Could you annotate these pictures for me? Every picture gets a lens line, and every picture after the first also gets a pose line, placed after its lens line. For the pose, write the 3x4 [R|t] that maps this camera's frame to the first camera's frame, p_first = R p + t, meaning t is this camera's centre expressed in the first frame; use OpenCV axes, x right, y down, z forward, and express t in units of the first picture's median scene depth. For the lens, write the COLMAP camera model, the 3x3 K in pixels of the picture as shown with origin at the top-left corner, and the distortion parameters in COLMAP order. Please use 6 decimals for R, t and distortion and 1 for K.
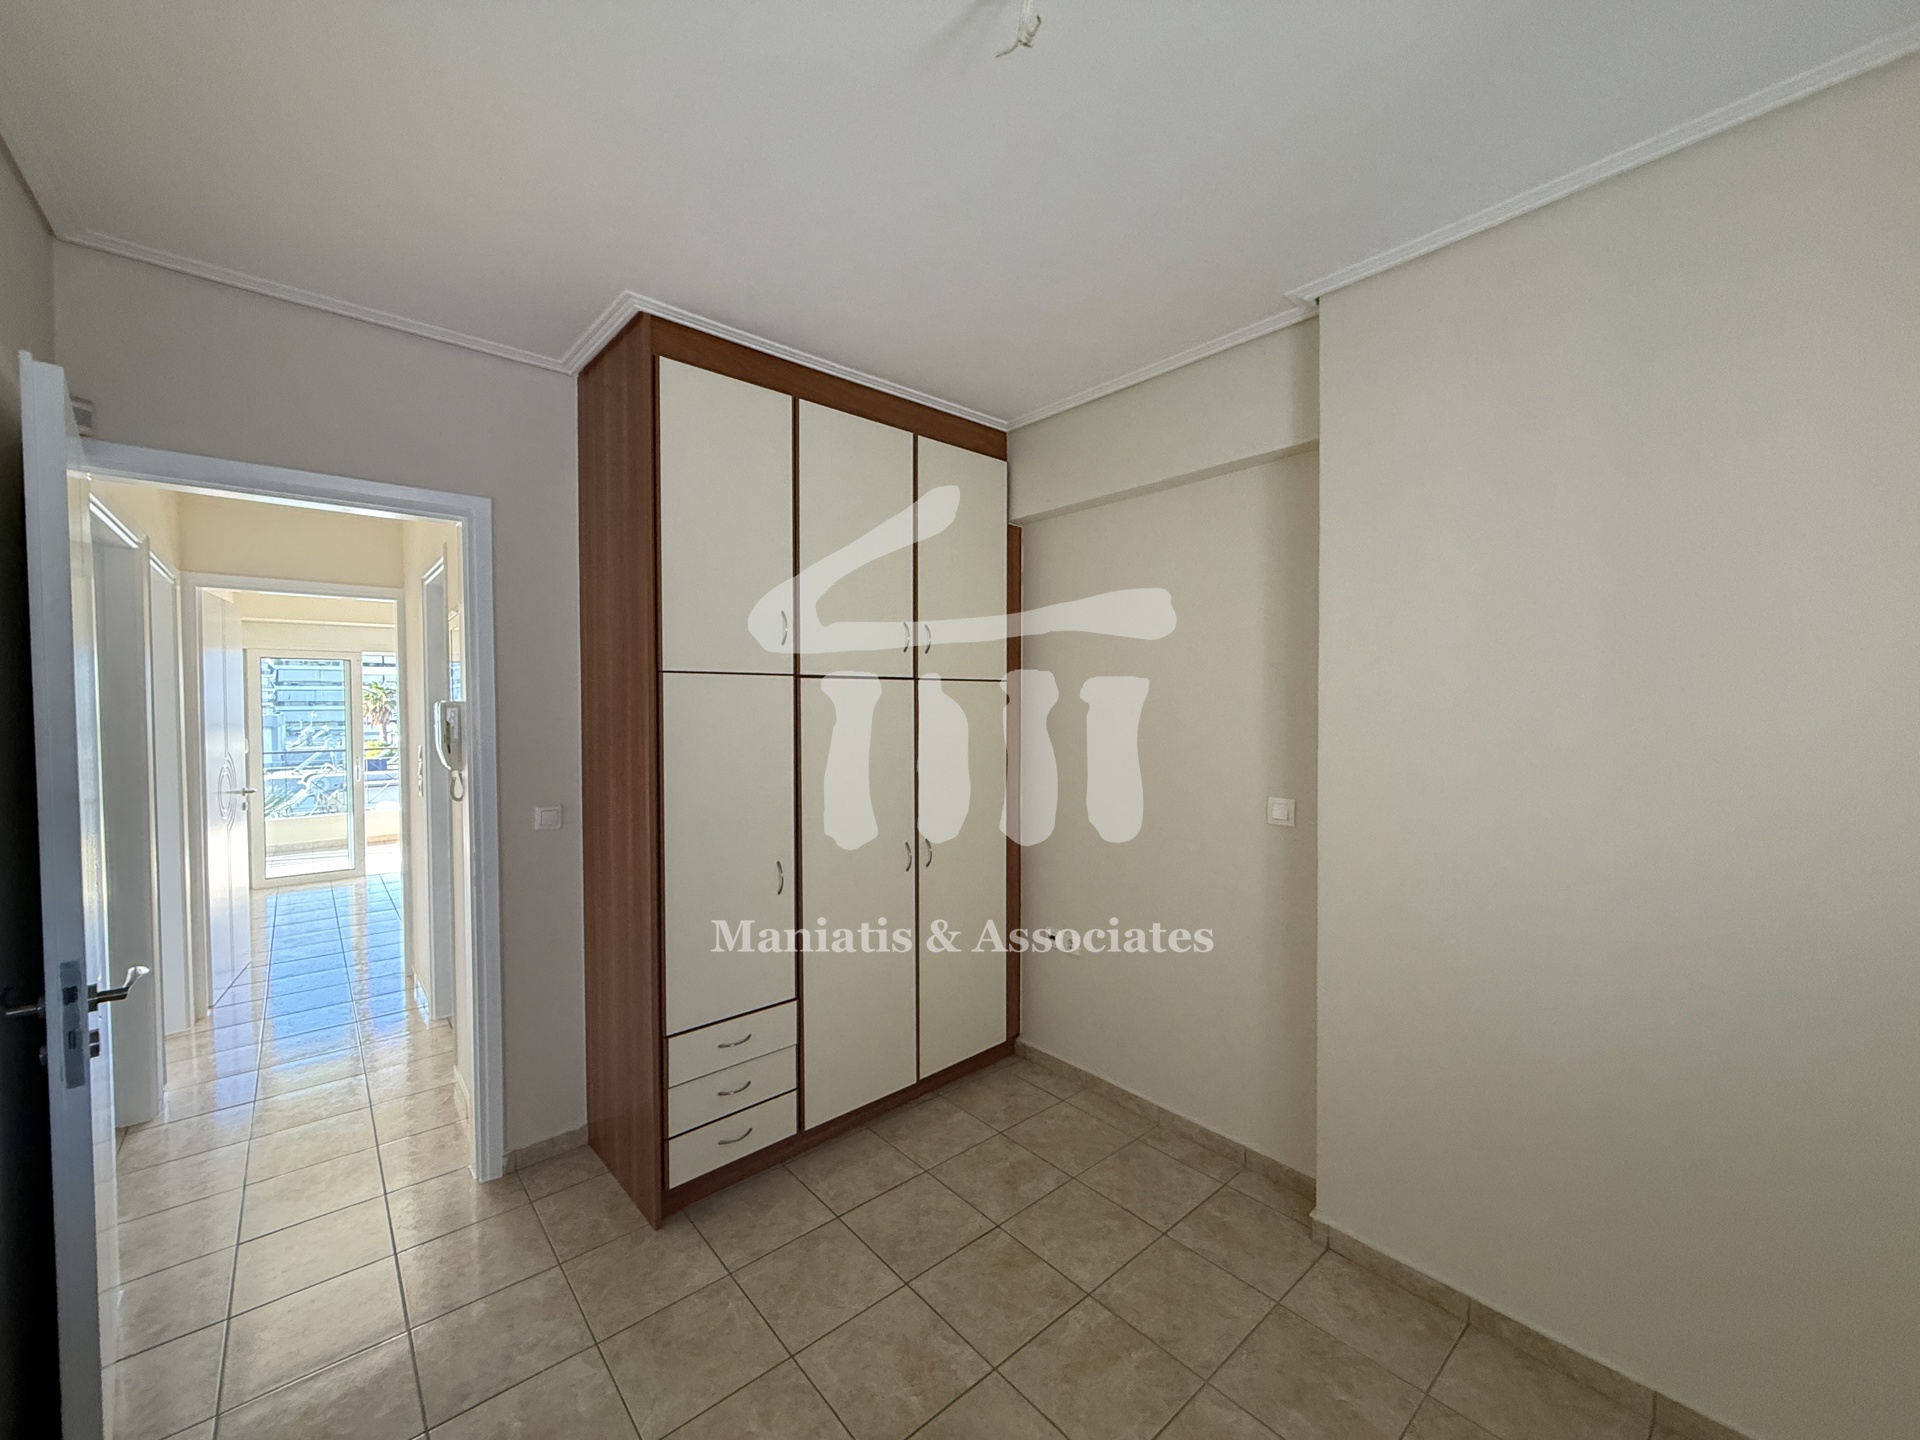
lens RADIAL K [[759.8, 0, 953.9], [0, 759.8, 717.9], [0, 0, 1]] dist [-0.000436, -0.000481]
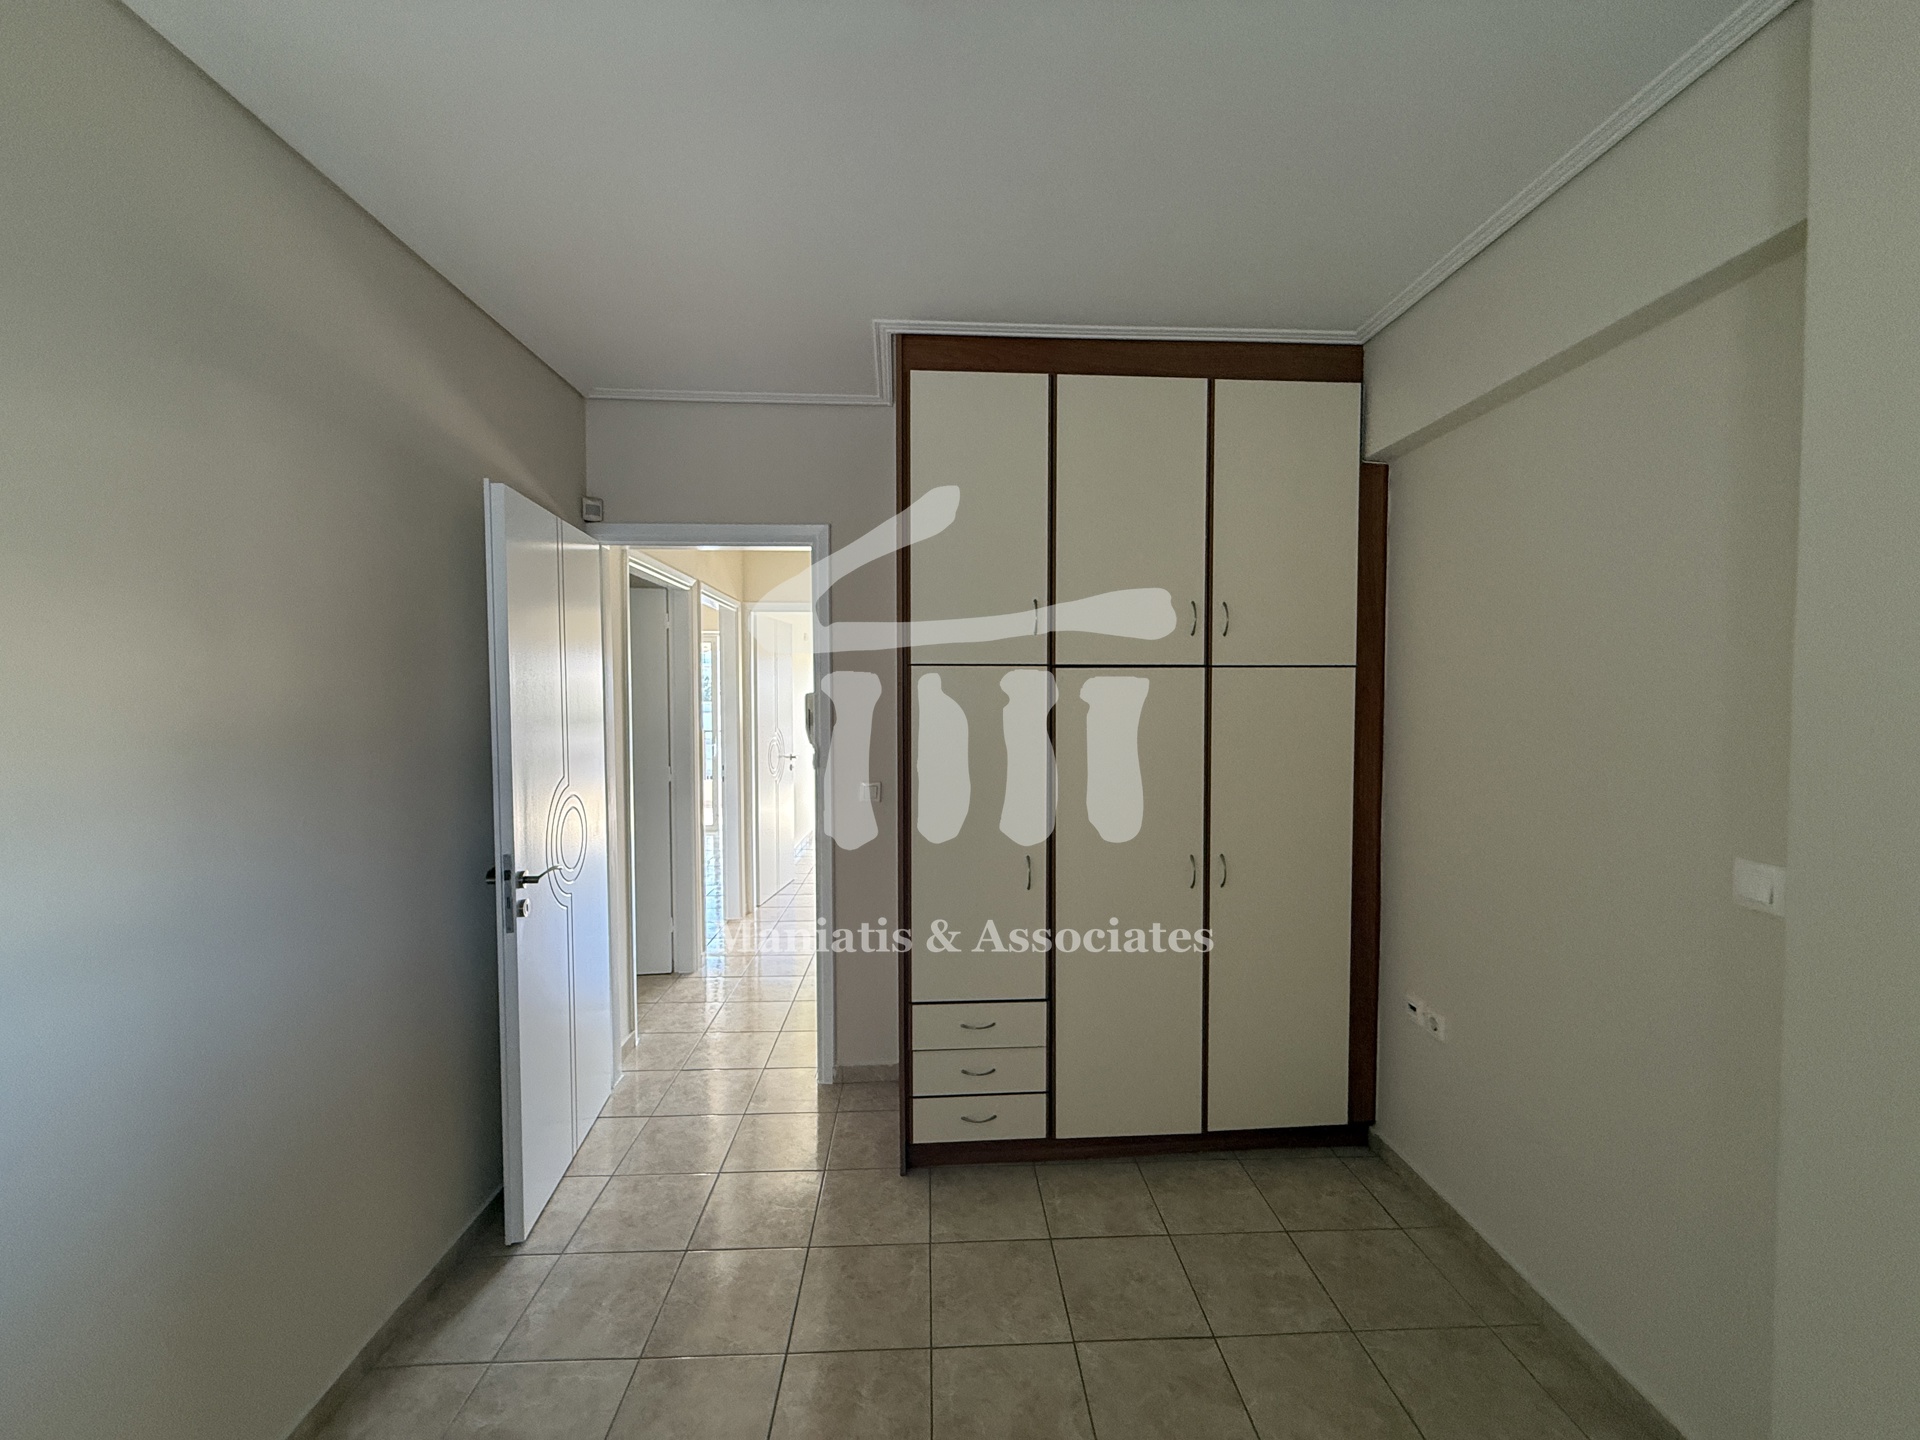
lens RADIAL K [[759.8, 0, 953.9], [0, 759.8, 717.9], [0, 0, 1]] dist [-0.000436, -0.000481]
pose [[0.782406, 0.021104, -0.622411, 0.300903], [-0.013480, 0.999765, 0.016954, -0.004440], [0.622623, -0.004875, 0.782507, 0.174133]]
